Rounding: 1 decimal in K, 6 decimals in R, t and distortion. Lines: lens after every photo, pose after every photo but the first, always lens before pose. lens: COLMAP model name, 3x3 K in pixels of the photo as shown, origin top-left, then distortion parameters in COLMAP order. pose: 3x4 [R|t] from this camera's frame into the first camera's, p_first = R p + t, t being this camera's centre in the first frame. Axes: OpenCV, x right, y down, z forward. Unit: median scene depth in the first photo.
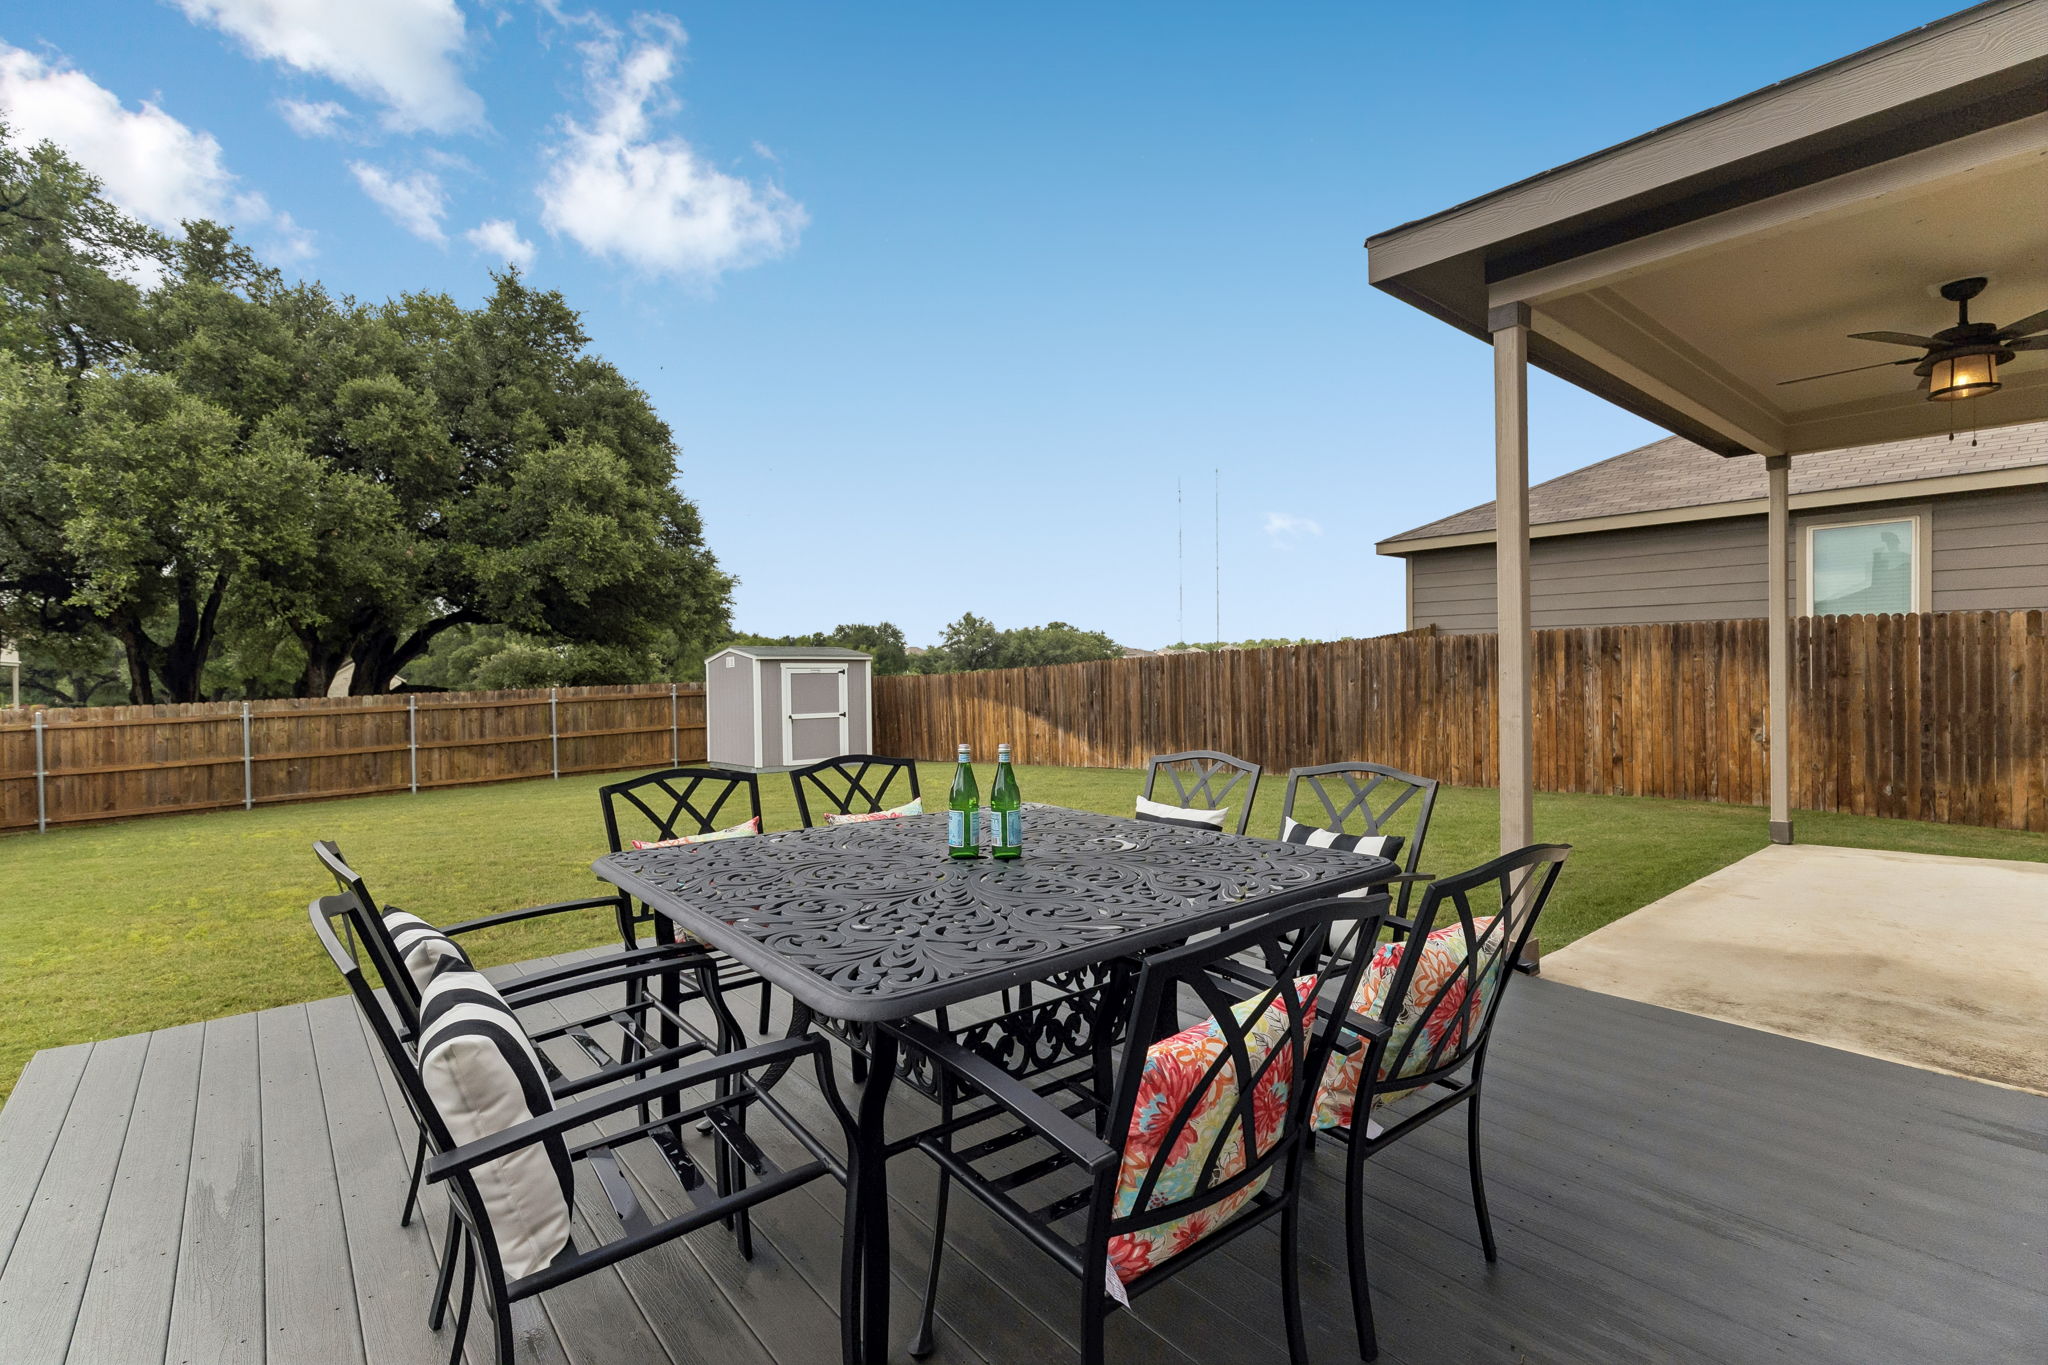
lens RADIAL K [[935.9, 0, 1026.3], [0, 935.9, 676.6], [0, 0, 1]] dist [0.000949, 0.000347]
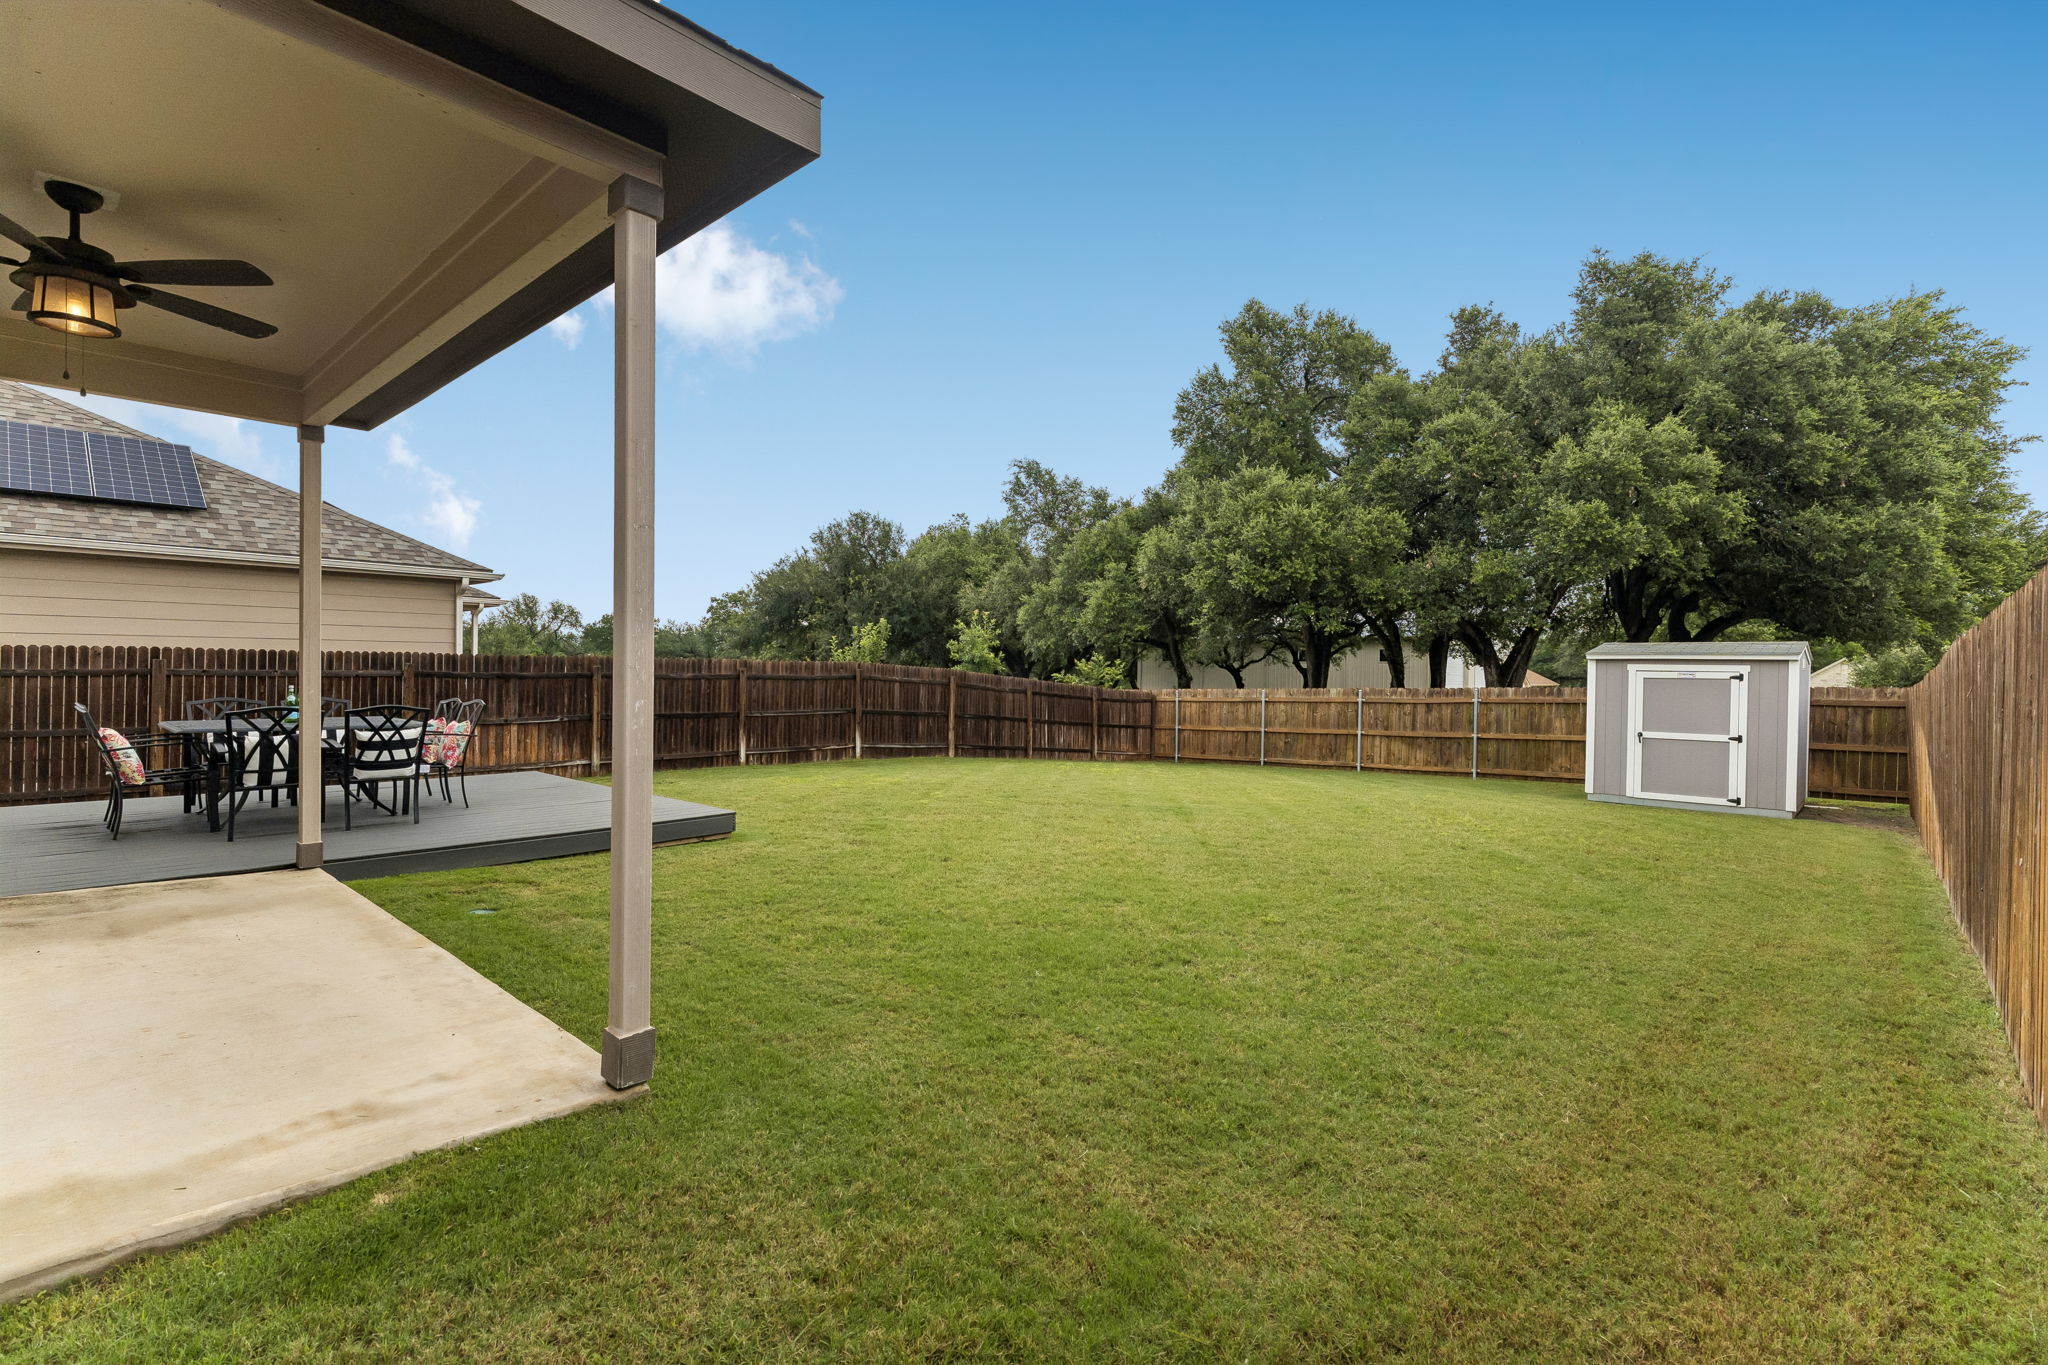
lens RADIAL K [[925.0, 0, 1024.0], [0, 925.0, 682.5], [0, 0, 1]] dist [0.021480, 0.000209]
pose [[0.143769, 0.025682, -0.989278, 0.557196], [-0.020157, 0.999532, 0.023019, -0.008929], [0.989406, 0.016632, 0.144219, 0.501535]]
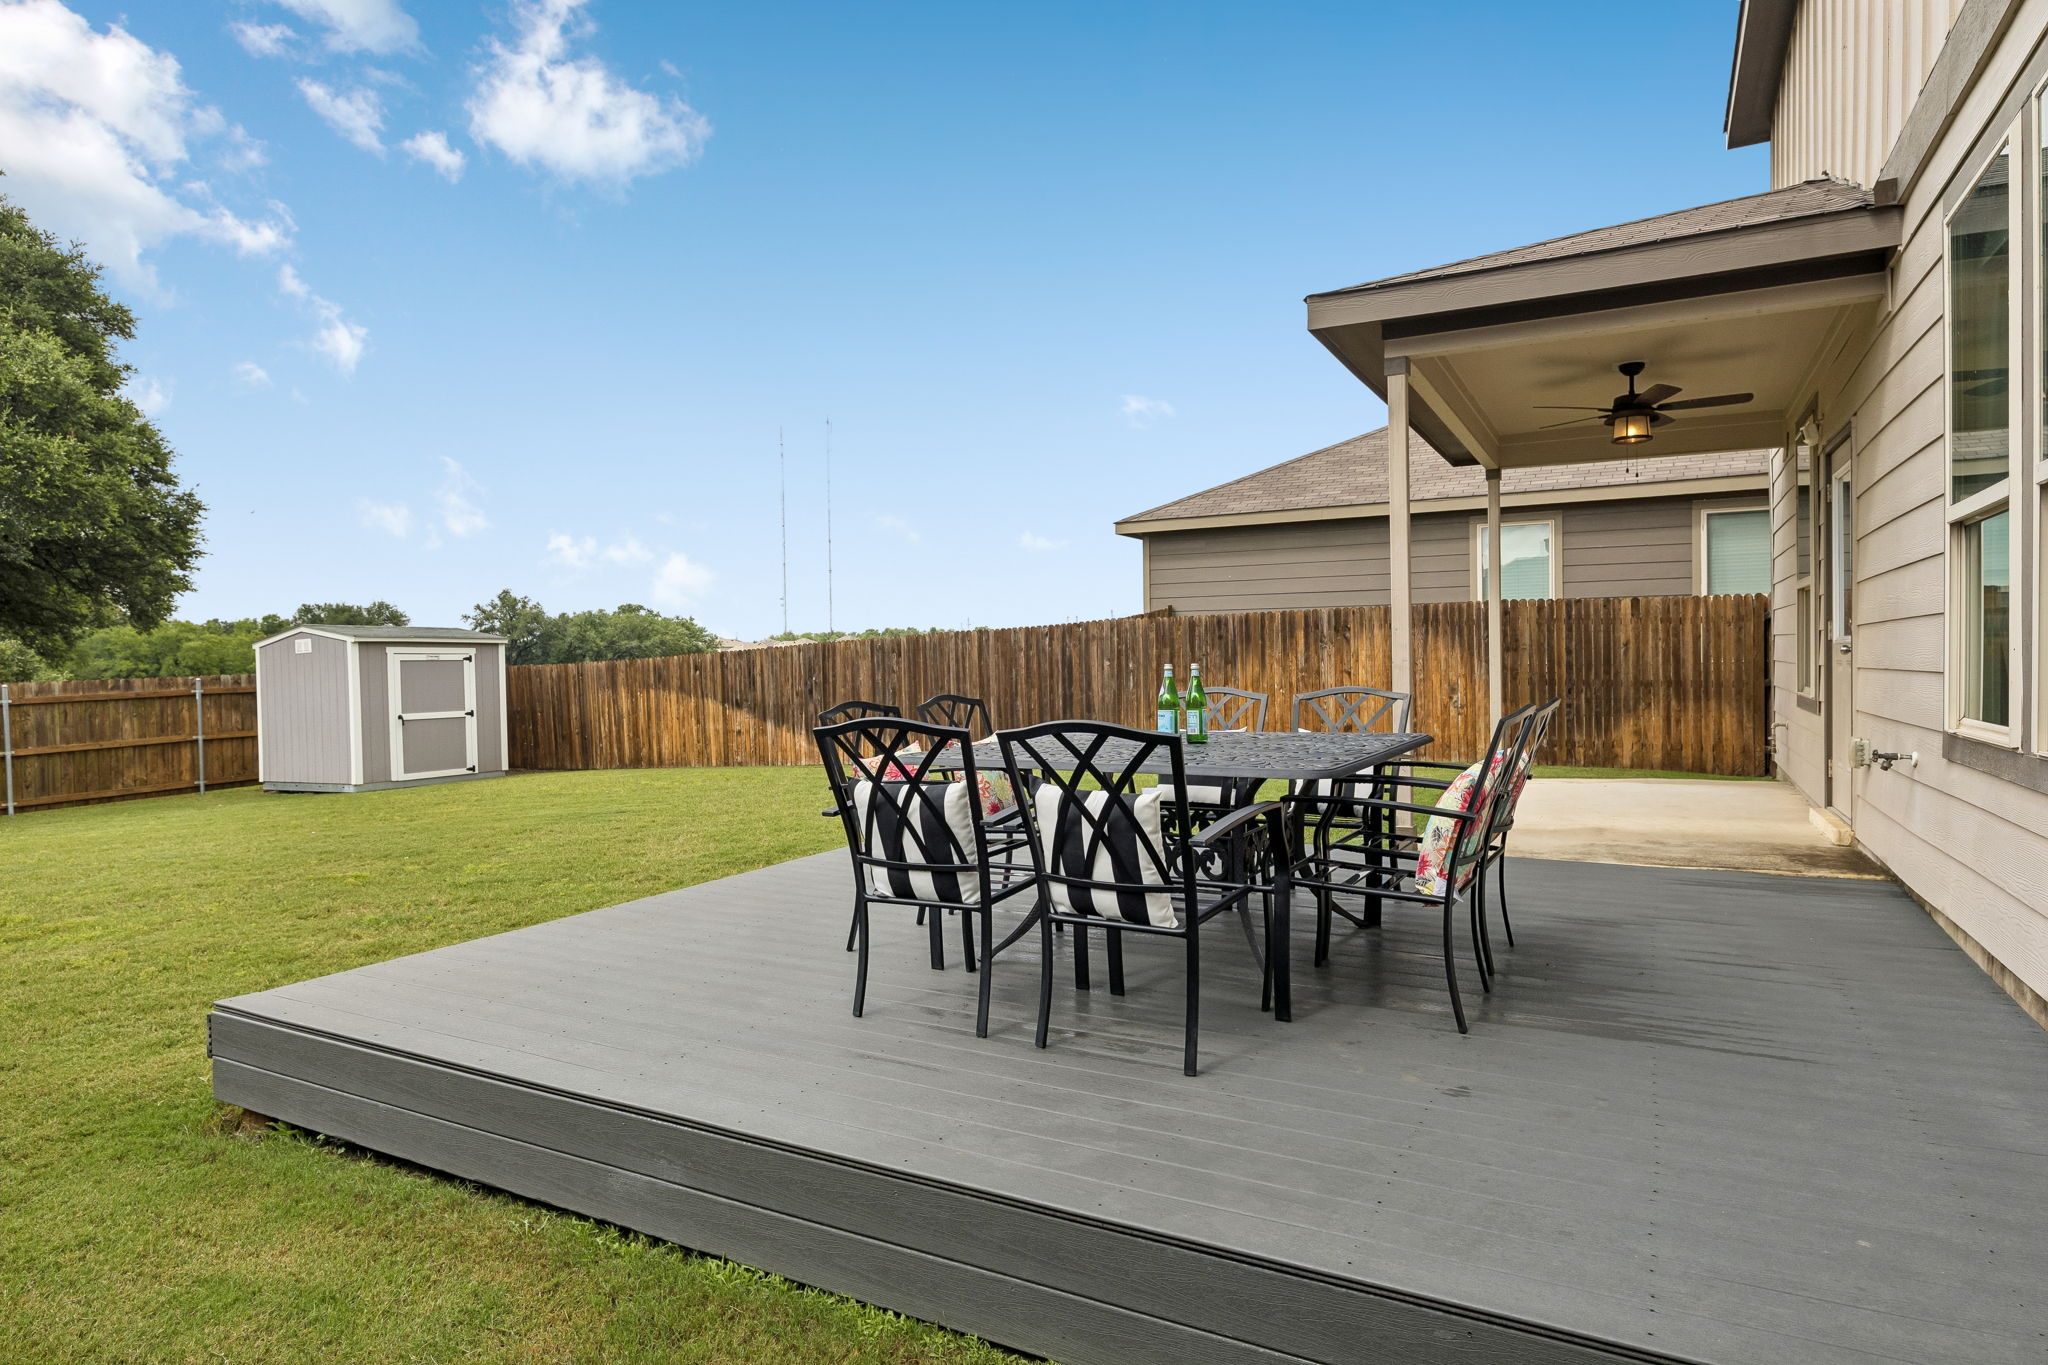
lens RADIAL K [[1161.5, 0, 1025.2], [0, 1161.5, 670.9], [0, 0, 1]] dist [0.000205, 0.000482]
pose [[0.929913, -0.006840, 0.367715, -0.162085], [0.008308, 0.999963, -0.002411, 0.015061], [-0.367685, 0.005297, 0.929935, -0.097586]]
